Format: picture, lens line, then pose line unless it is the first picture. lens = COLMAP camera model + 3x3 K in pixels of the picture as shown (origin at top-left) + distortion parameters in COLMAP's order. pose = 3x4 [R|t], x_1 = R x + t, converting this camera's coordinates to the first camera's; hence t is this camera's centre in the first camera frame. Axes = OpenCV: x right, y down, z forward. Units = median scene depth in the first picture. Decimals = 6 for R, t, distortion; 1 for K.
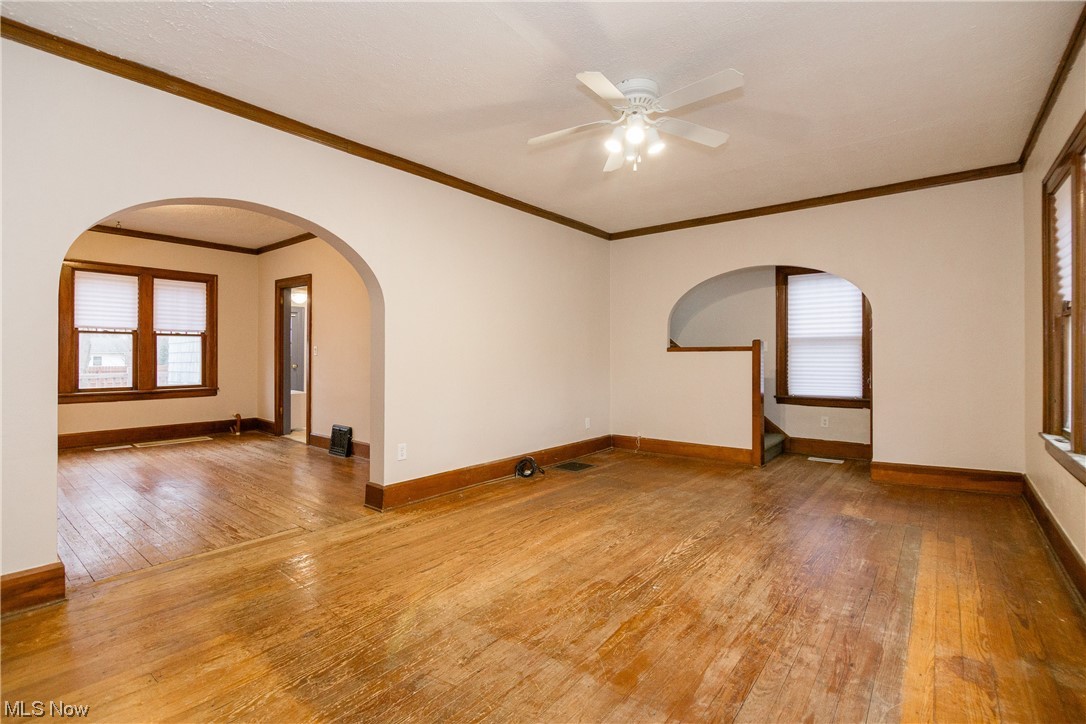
lens RADIAL K [[497.2, 0, 540.1], [0, 497.2, 358.1], [0, 0, 1]] dist [-0.014968, 0.001005]
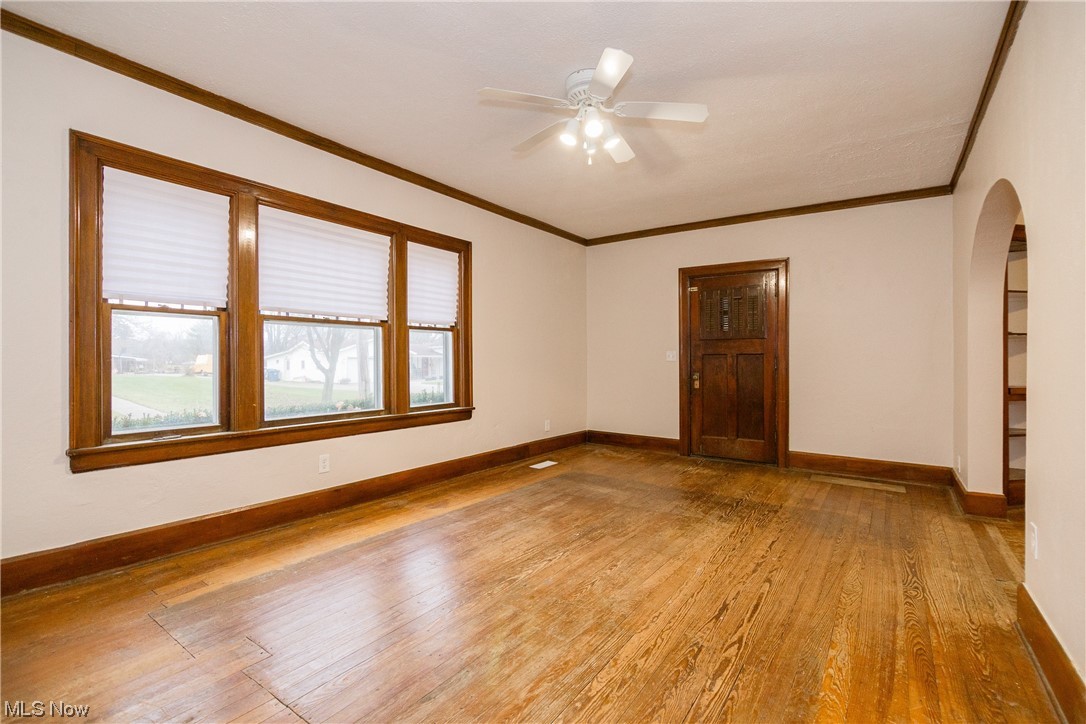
lens RADIAL K [[497.2, 0, 545.0], [0, 497.2, 361.1], [0, 0, 1]] dist [-0.014968, 0.001005]
pose [[-0.998540, 0.000373, -0.054021, 0.368021], [0.000170, 0.999993, 0.003761, 0.005011], [0.054022, 0.003746, -0.998533, 2.179630]]
